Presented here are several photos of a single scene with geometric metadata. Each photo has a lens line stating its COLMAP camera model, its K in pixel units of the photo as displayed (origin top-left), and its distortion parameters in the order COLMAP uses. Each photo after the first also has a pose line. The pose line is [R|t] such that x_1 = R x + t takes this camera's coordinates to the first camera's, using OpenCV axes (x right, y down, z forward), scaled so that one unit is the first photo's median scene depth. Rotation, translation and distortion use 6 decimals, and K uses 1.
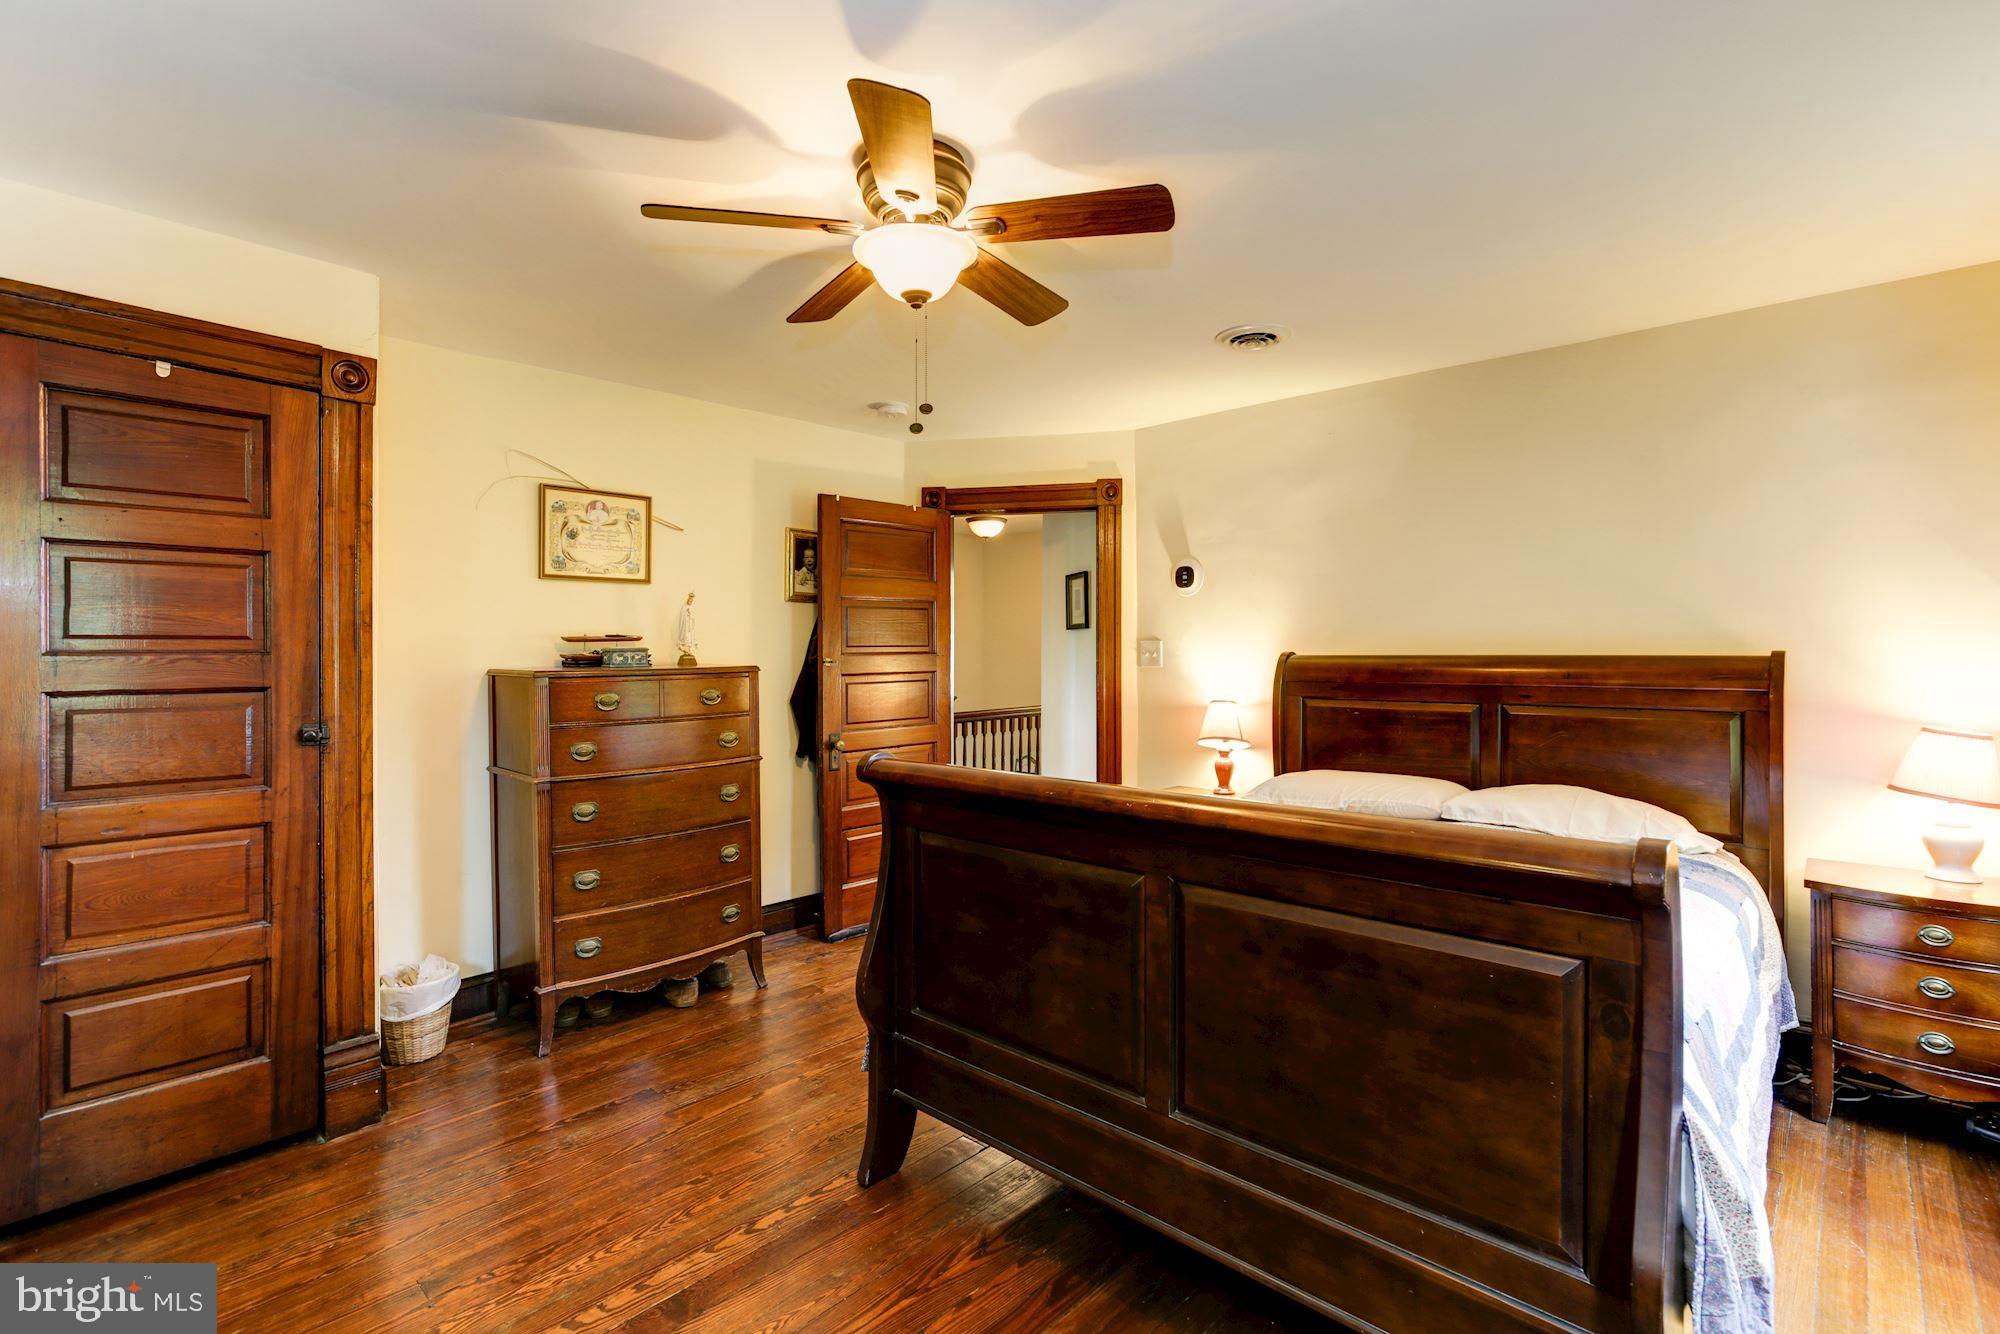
lens RADIAL K [[910.4, 0, 1000.5], [0, 910.4, 651.2], [0, 0, 1]] dist [-0.013372, 0.003089]
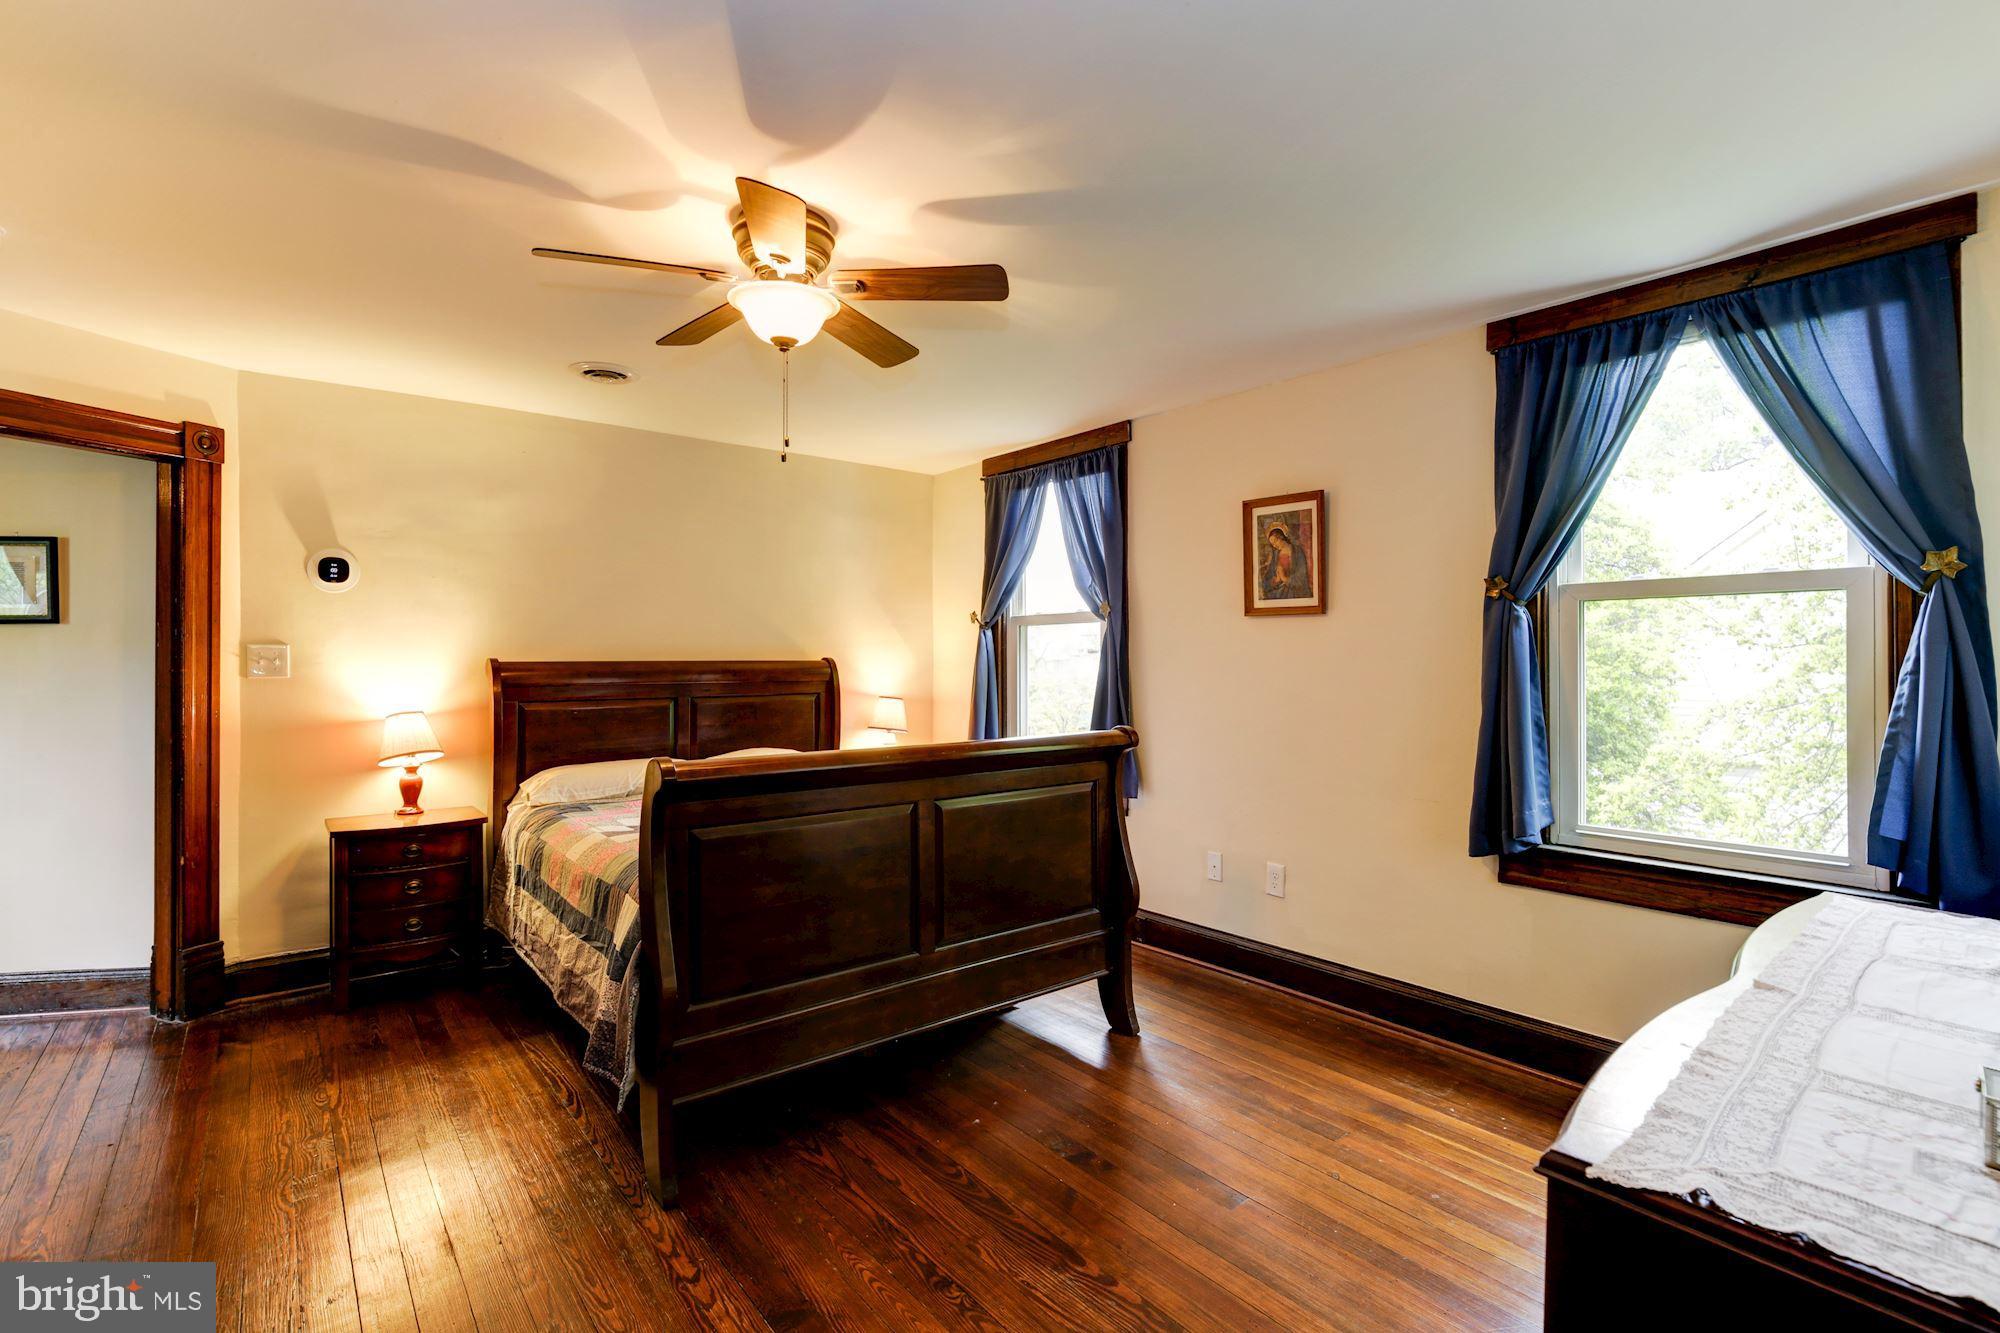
lens RADIAL K [[910.4, 0, 1005.3], [0, 910.4, 664.4], [0, 0, 1]] dist [-0.013372, 0.003089]
pose [[0.141881, -0.008471, 0.989847, -0.571420], [0.002436, 0.999963, 0.008209, 0.000562], [-0.989881, 0.001246, 0.141896, 0.276329]]
